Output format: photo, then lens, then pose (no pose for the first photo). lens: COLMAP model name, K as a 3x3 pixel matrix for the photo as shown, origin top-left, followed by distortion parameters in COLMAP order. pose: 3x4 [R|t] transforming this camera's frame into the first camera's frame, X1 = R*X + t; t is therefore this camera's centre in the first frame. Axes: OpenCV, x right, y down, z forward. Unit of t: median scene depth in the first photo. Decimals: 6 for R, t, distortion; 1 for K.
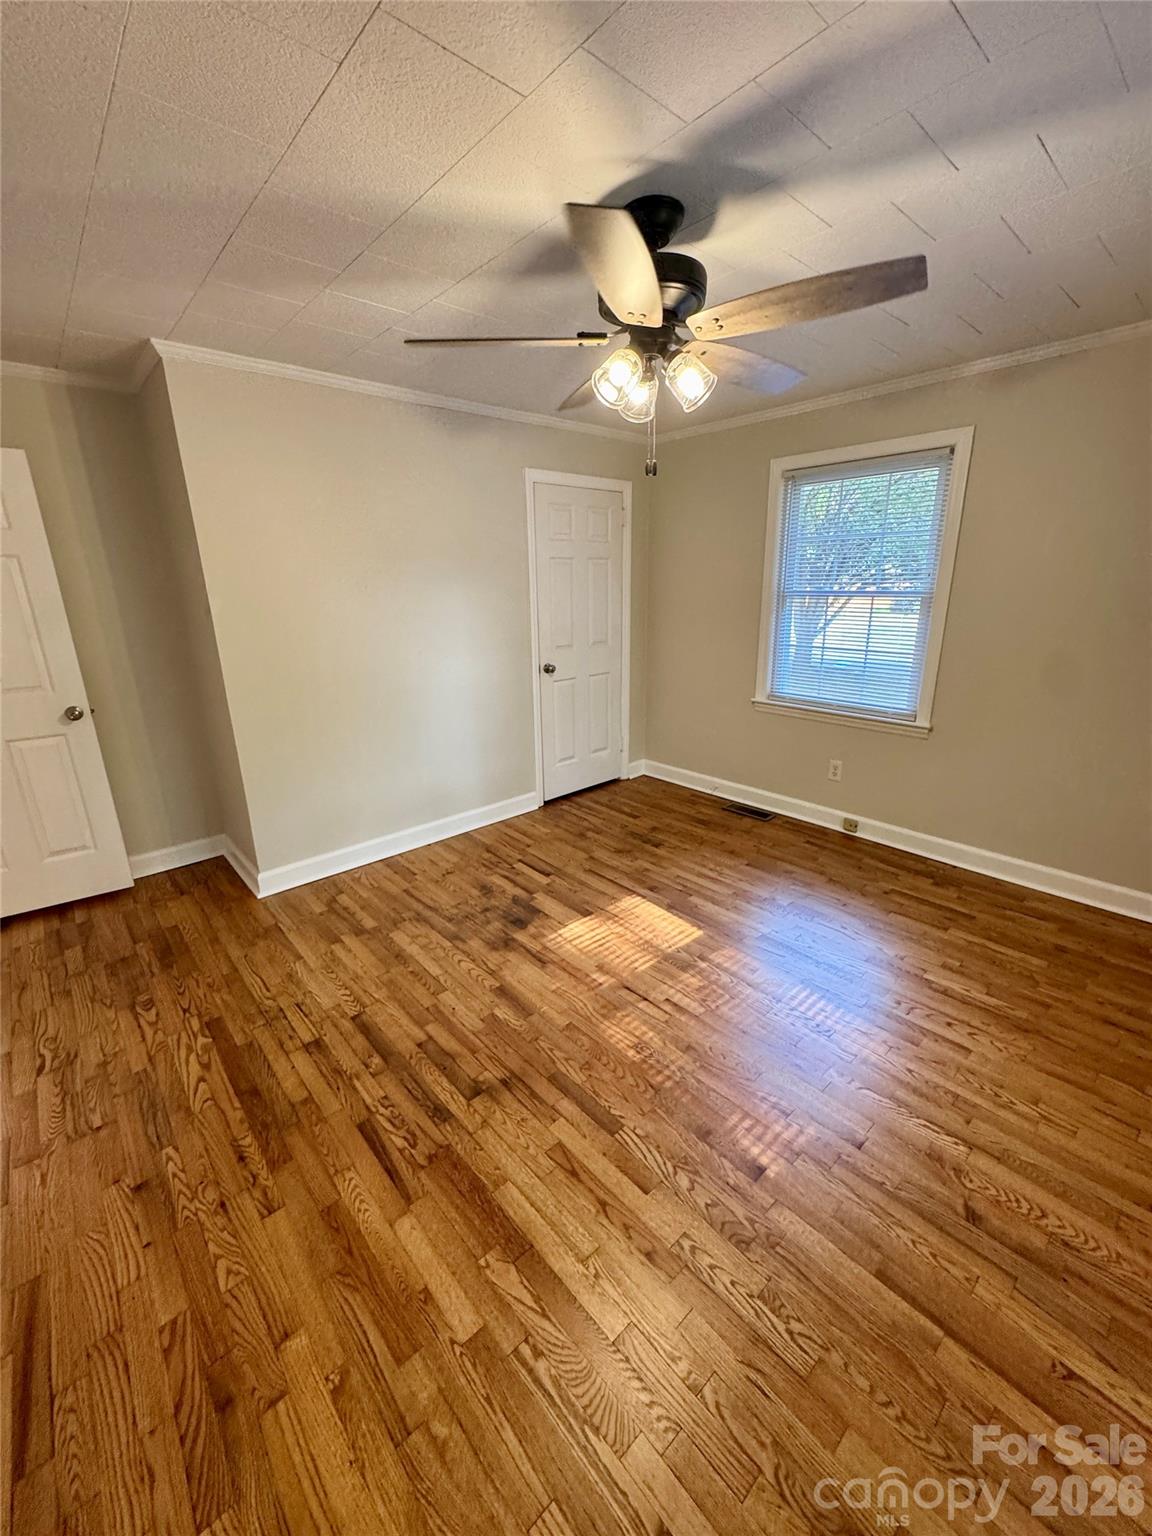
lens RADIAL K [[612.2, 0, 574.7], [0, 612.2, 763.0], [0, 0, 1]] dist [-0.001463, 0.000661]
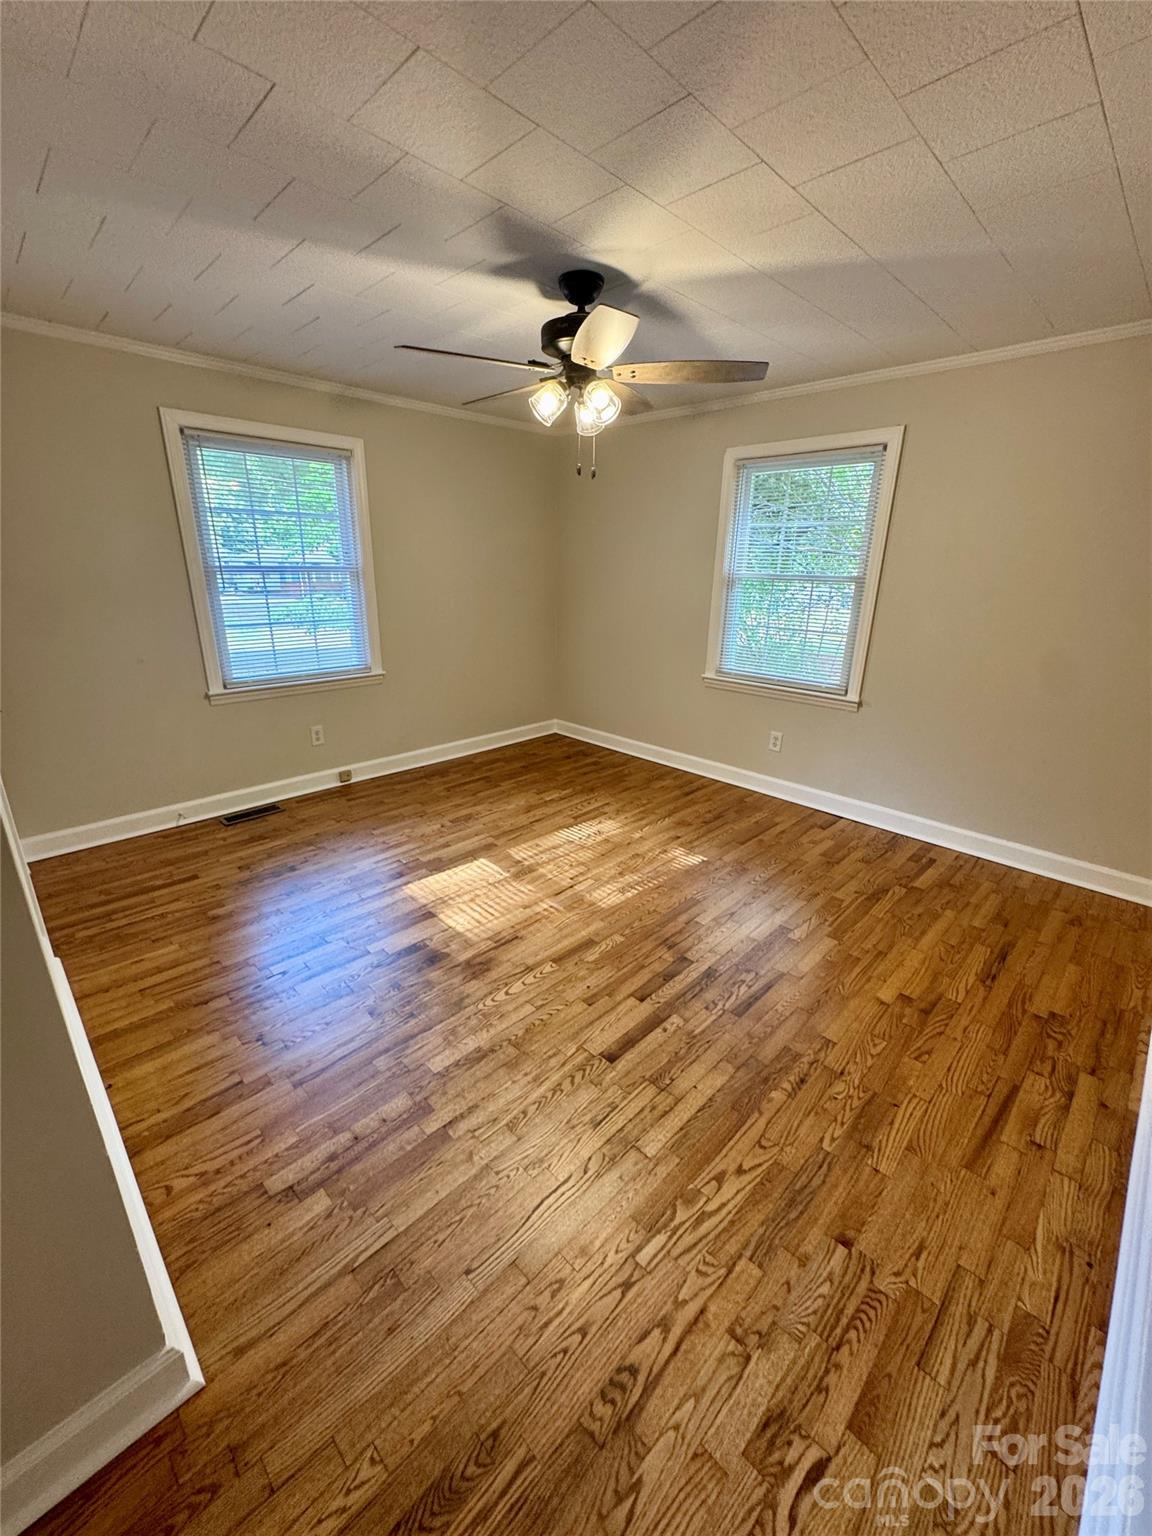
lens RADIAL K [[612.2, 0, 574.7], [0, 612.2, 763.0], [0, 0, 1]] dist [-0.001463, 0.000661]
pose [[-0.057395, -0.300162, 0.952160, -0.906498], [0.272395, 0.912837, 0.304186, -0.210245], [-0.960472, 0.276823, 0.029370, 0.779595]]
